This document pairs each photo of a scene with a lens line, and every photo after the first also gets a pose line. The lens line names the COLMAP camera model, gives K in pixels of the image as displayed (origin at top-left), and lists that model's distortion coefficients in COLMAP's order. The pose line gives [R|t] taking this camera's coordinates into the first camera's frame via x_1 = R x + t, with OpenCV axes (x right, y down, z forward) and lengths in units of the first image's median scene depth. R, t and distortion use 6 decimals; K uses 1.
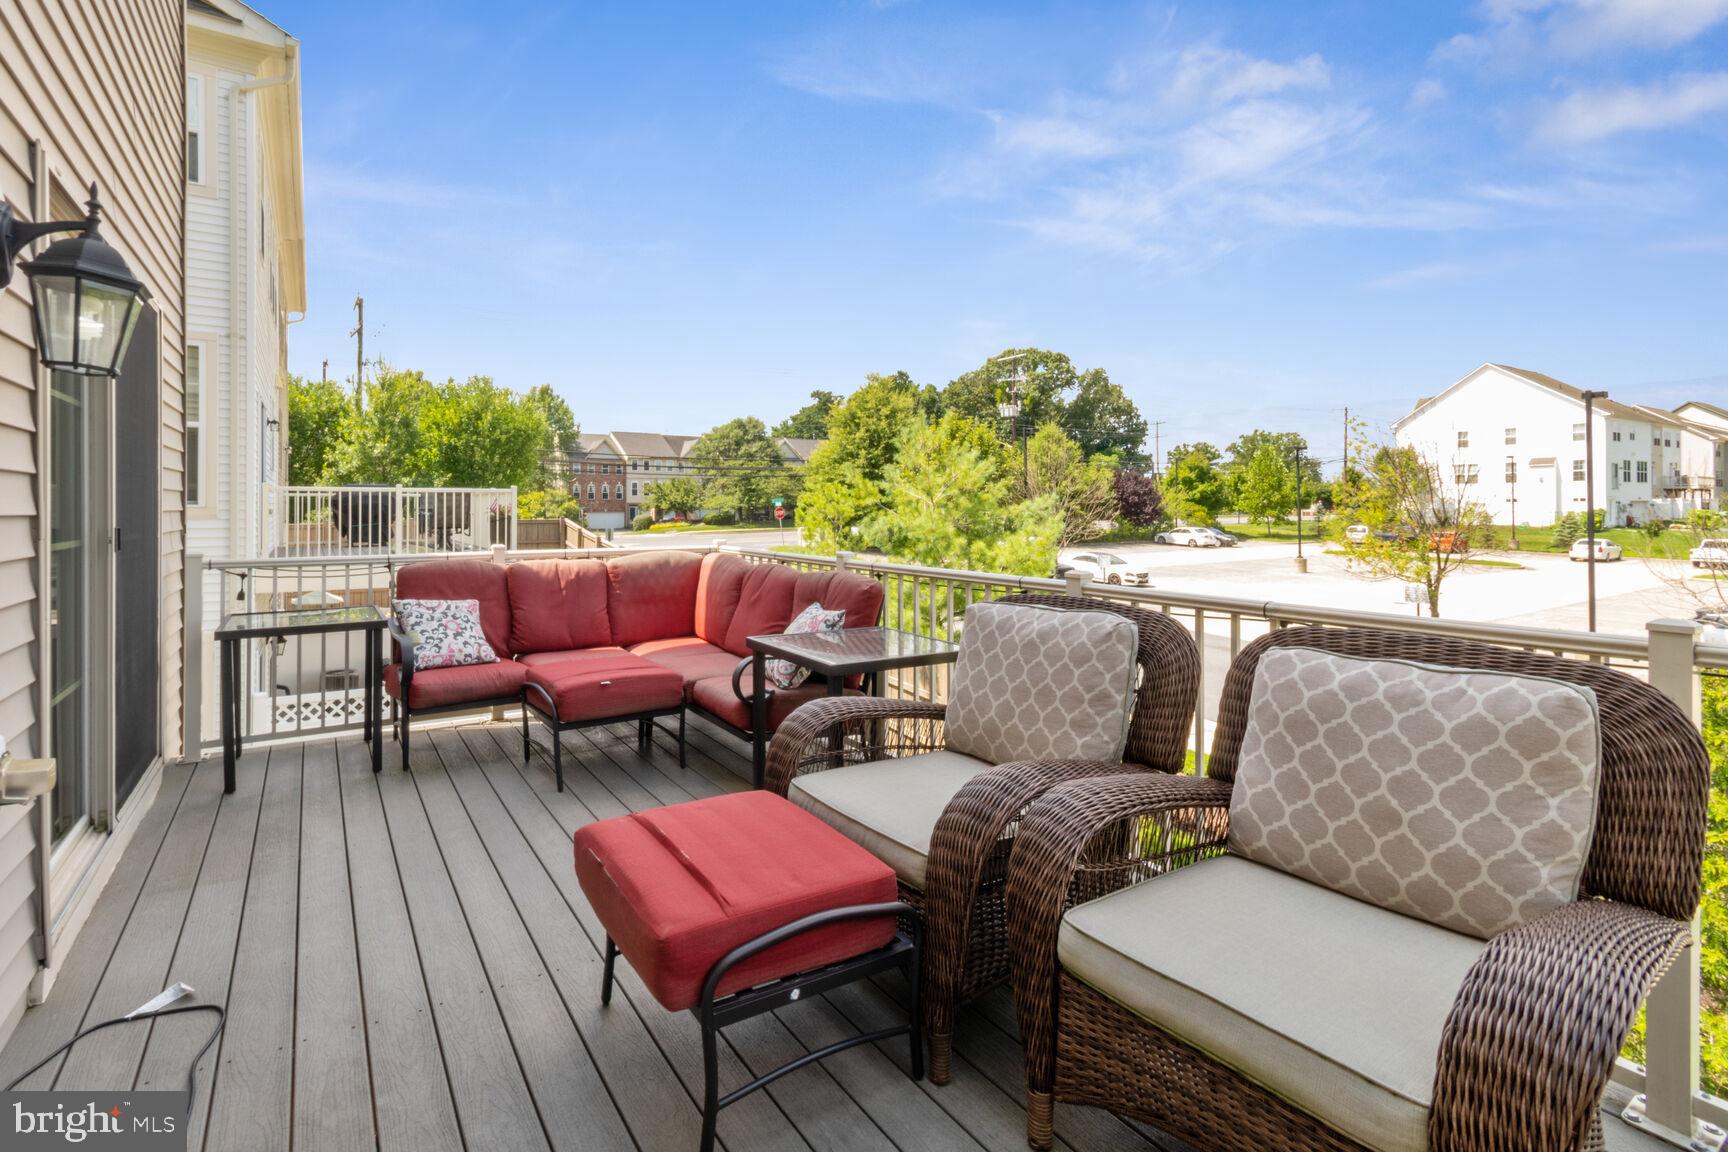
lens RADIAL K [[768.8, 0, 862.7], [0, 768.8, 507.7], [0, 0, 1]] dist [-0.056160, -0.000223]
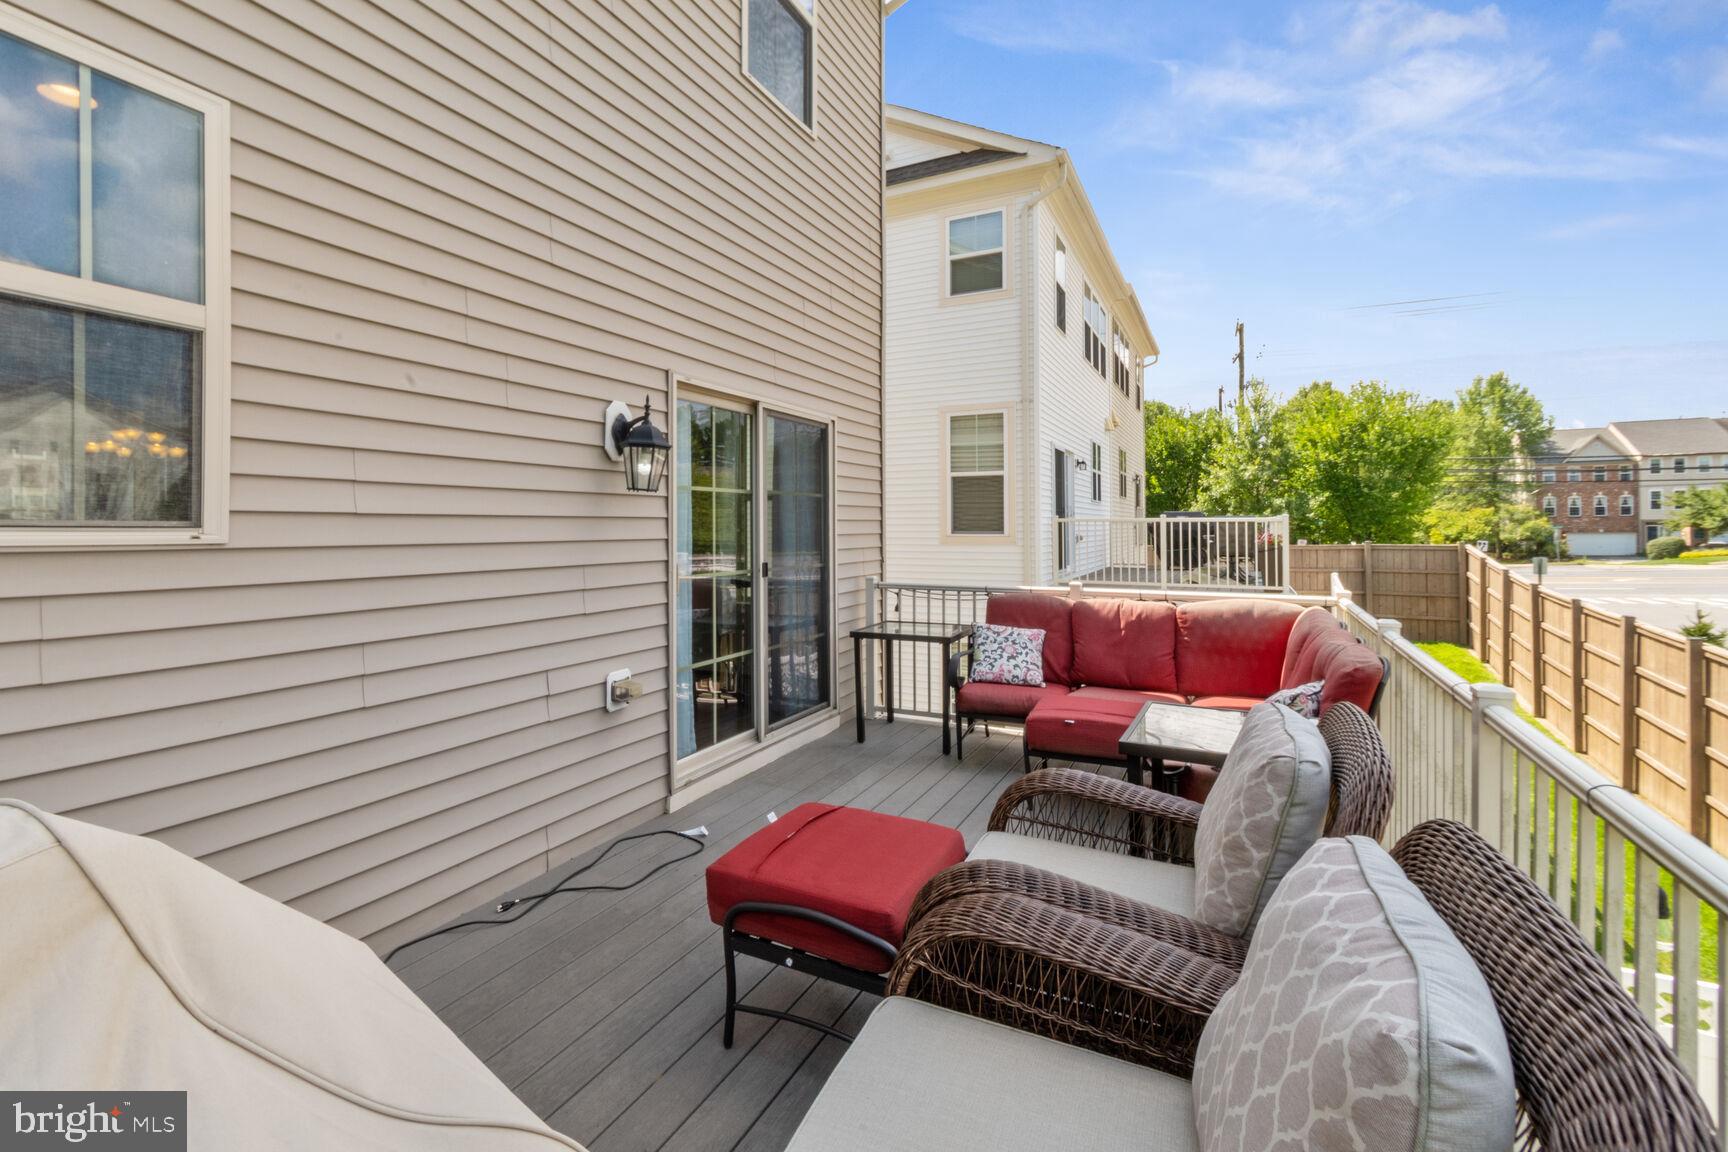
lens RADIAL K [[828.8, 0, 863.8], [0, 828.8, 514.9], [0, 0, 1]] dist [-0.037960, -0.000832]
pose [[0.439530, -0.007340, -0.898198, 0.121540], [-0.001378, 0.999960, -0.008846, -0.009974], [0.898227, 0.005126, 0.439503, 0.052093]]
